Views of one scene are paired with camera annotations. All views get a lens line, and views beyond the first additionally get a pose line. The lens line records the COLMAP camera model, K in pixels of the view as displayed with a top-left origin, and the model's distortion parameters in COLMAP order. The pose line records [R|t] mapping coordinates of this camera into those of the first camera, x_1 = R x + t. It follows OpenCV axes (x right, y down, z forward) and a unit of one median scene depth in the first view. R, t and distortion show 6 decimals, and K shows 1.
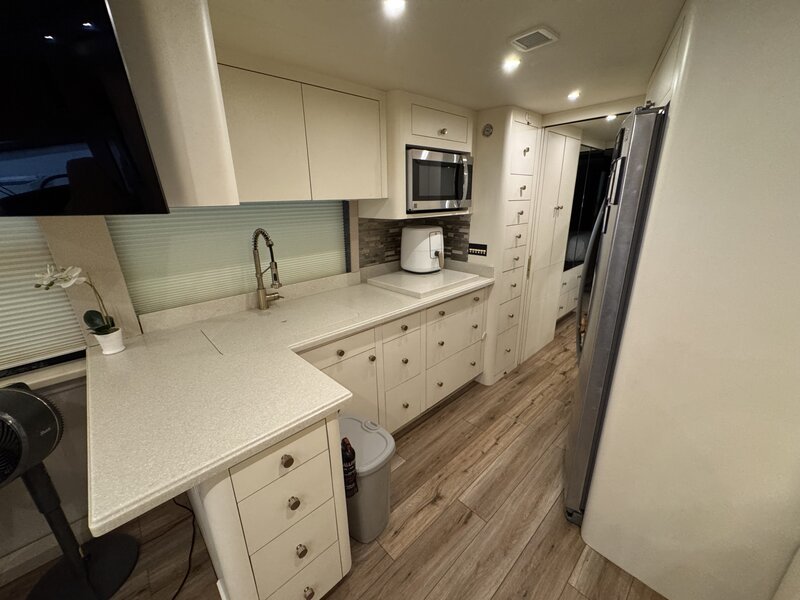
lens RADIAL K [[319.2, 0, 399.6], [0, 319.2, 299.5], [0, 0, 1]] dist [-0.002204, 0.000332]
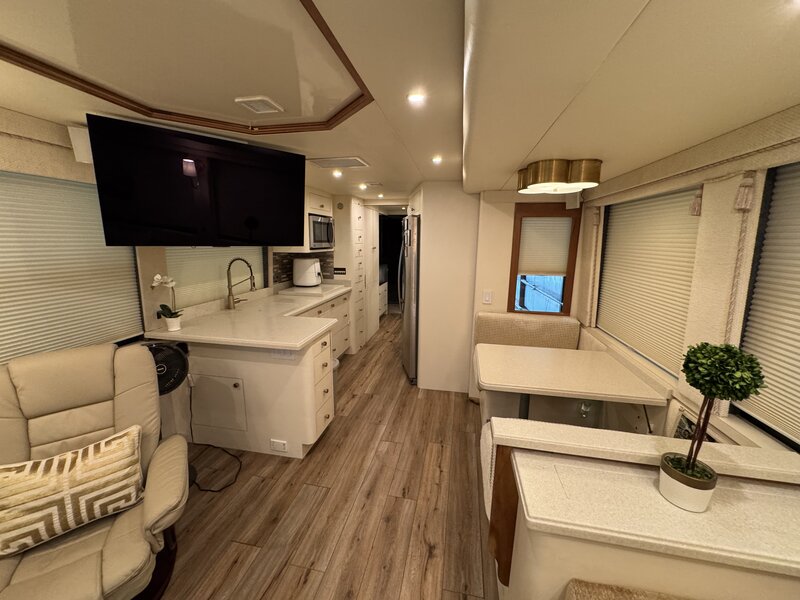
lens RADIAL K [[319.2, 0, 399.6], [0, 319.2, 299.5], [0, 0, 1]] dist [-0.002204, 0.000332]
pose [[0.813515, -0.081658, 0.575782, -0.518961], [0.152445, 0.985413, -0.075636, 0.180106], [-0.561207, 0.149306, 0.814097, -0.572889]]
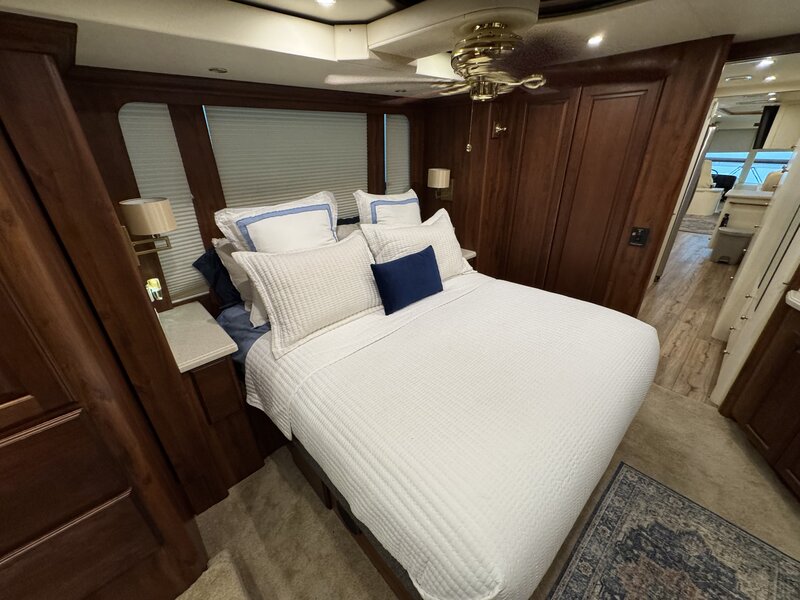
lens RADIAL K [[319.2, 0, 399.6], [0, 319.2, 299.5], [0, 0, 1]] dist [-0.002204, 0.000332]
pose [[-0.999050, 0.033993, 0.027268, 1.952731], [0.043424, 0.723855, 0.688584, -0.856015], [0.003669, 0.689114, -0.724644, 2.353449]]
